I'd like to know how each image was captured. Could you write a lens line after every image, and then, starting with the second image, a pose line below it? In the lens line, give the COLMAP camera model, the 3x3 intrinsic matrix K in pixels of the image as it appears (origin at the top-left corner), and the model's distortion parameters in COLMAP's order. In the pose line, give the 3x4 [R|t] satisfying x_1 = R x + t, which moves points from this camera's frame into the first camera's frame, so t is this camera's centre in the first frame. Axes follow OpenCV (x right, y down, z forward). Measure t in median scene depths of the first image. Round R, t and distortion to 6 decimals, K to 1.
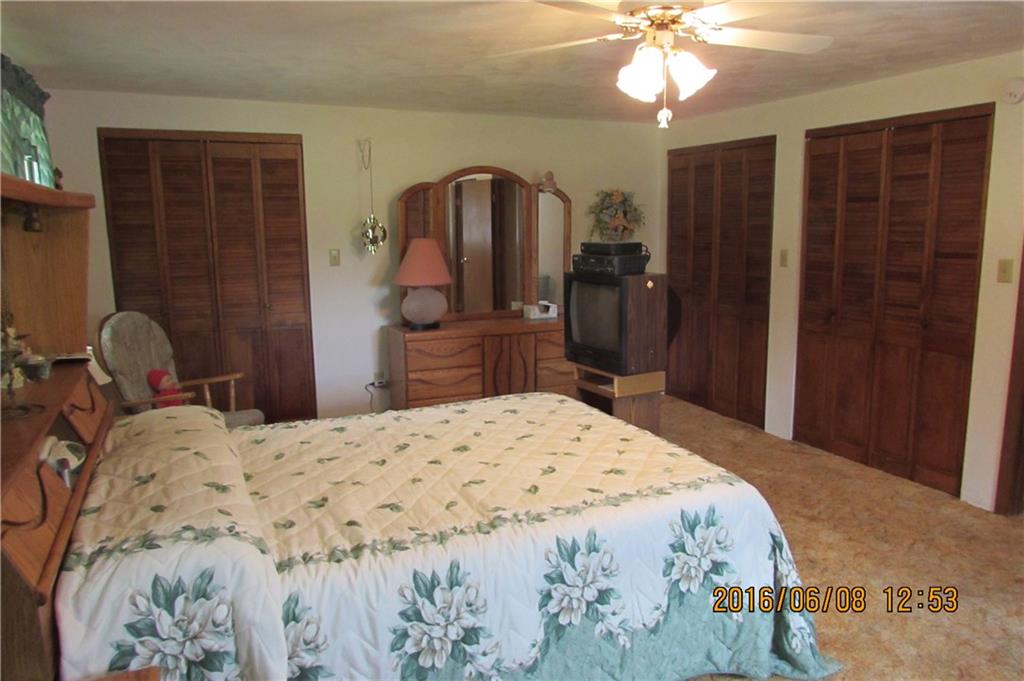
lens RADIAL K [[719.7, 0, 507.5], [0, 719.7, 346.8], [0, 0, 1]] dist [-0.038891, 0.001081]
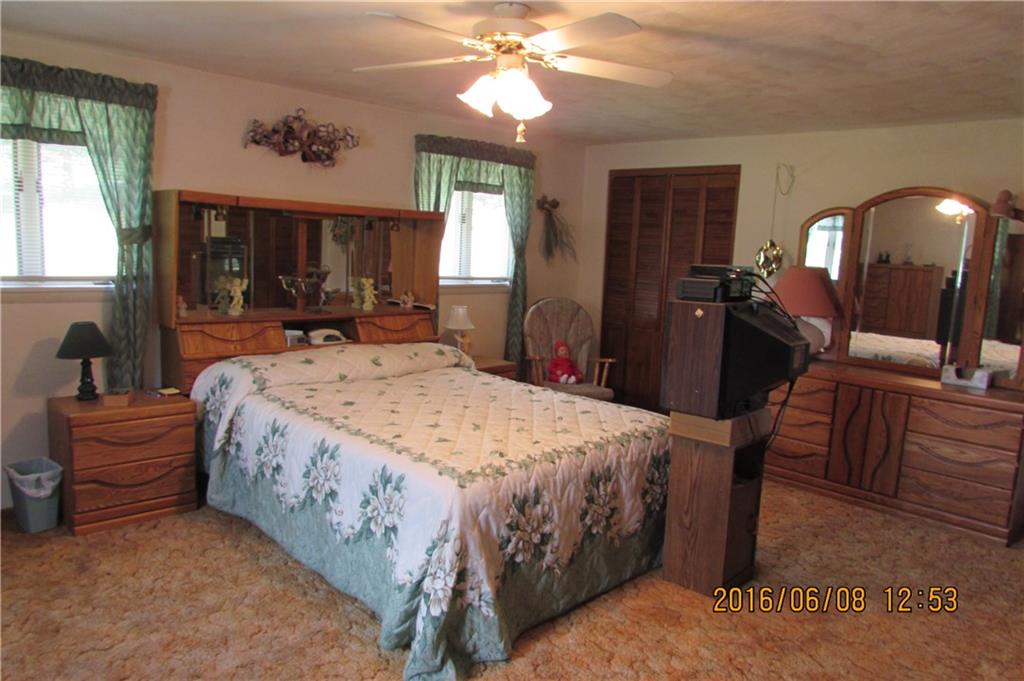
lens RADIAL K [[719.7, 0, 507.7], [0, 719.7, 334.3], [0, 0, 1]] dist [-0.038891, 0.001081]
pose [[0.332524, 0.144116, -0.932019, 0.733214], [-0.210106, 0.974739, 0.075760, -0.061733], [0.919393, 0.170631, 0.354403, 0.382077]]
